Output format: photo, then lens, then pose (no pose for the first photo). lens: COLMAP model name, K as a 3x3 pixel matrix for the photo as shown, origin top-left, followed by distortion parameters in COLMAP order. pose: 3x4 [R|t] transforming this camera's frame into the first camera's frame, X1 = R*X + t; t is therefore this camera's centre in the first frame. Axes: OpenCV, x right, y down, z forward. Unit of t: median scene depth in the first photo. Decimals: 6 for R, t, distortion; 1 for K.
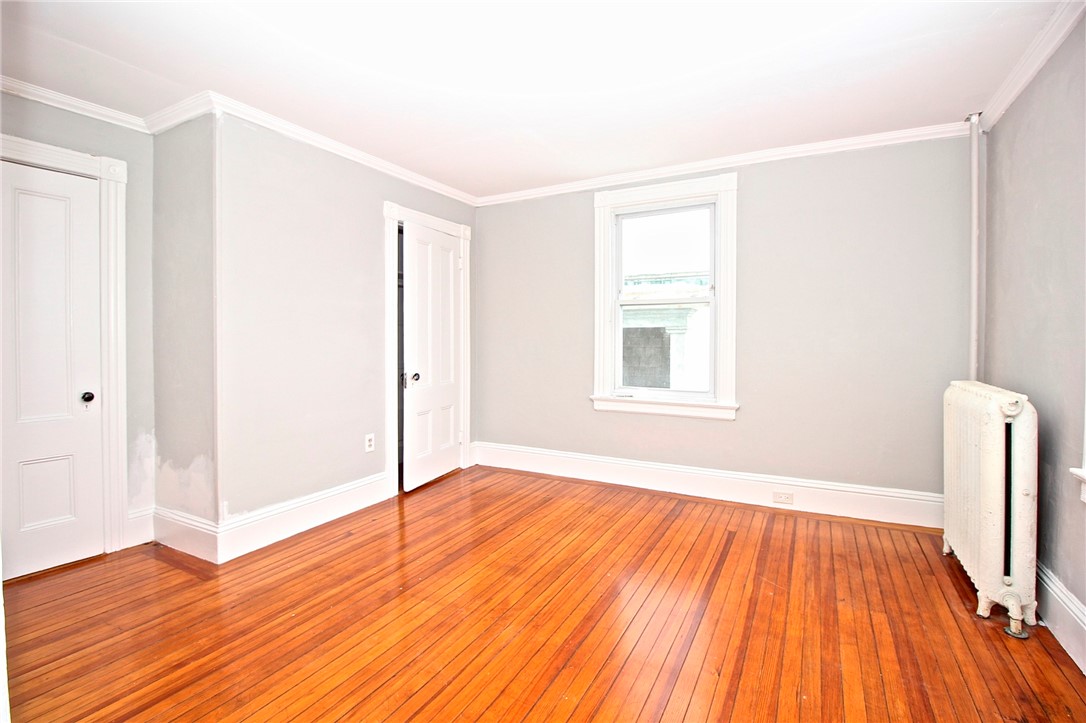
lens RADIAL K [[500.4, 0, 543.9], [0, 500.4, 349.9], [0, 0, 1]] dist [-0.004232, -0.008366]
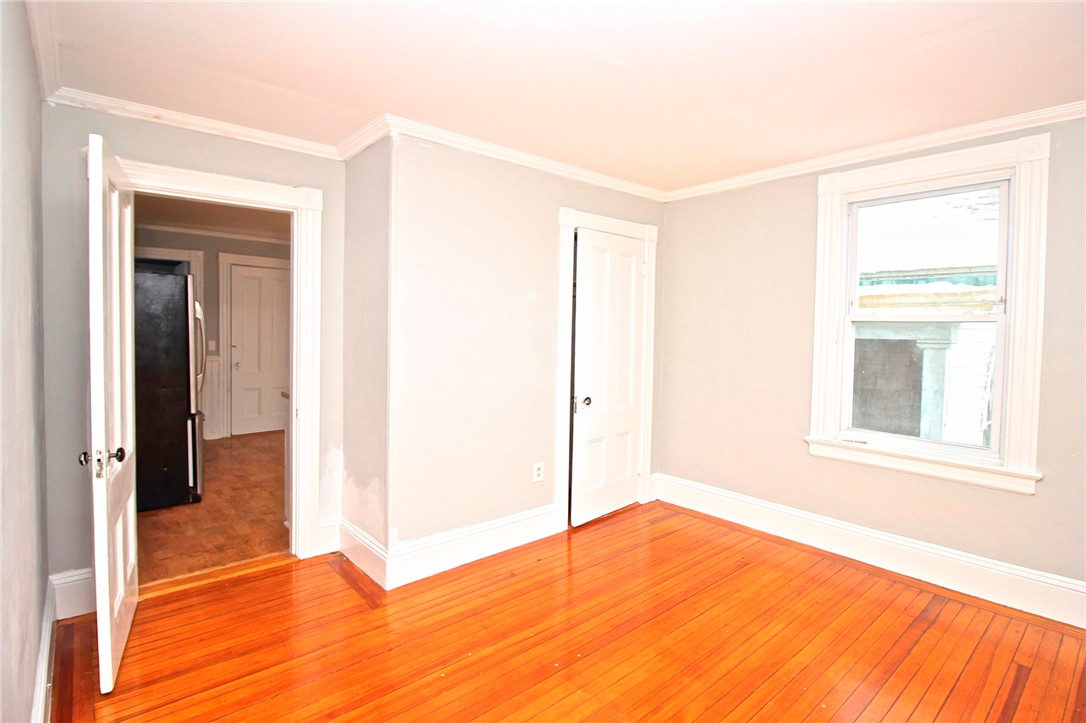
lens RADIAL K [[533.1, 0, 545.4], [0, 533.1, 349.2], [0, 0, 1]] dist [0.002210, -0.014728]
pose [[0.934767, 0.027340, -0.354209, 0.006336], [-0.023237, 0.999605, 0.015830, -0.062496], [0.354501, -0.006567, 0.935032, 0.096734]]
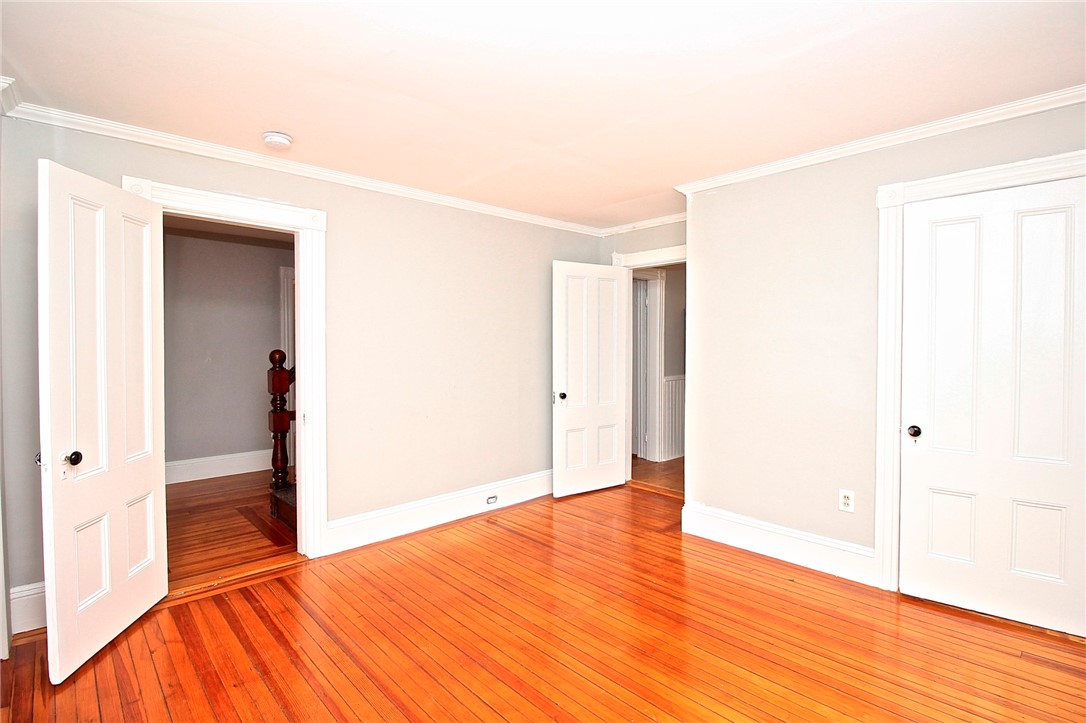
lens RADIAL K [[515.2, 0, 545.9], [0, 515.2, 348.4], [0, 0, 1]] dist [-0.003321, -0.011724]
pose [[-0.311661, 0.013249, -0.950101, 0.649557], [-0.018488, 0.999629, 0.020005, -0.073742], [0.950013, 0.023800, -0.311301, 0.881804]]
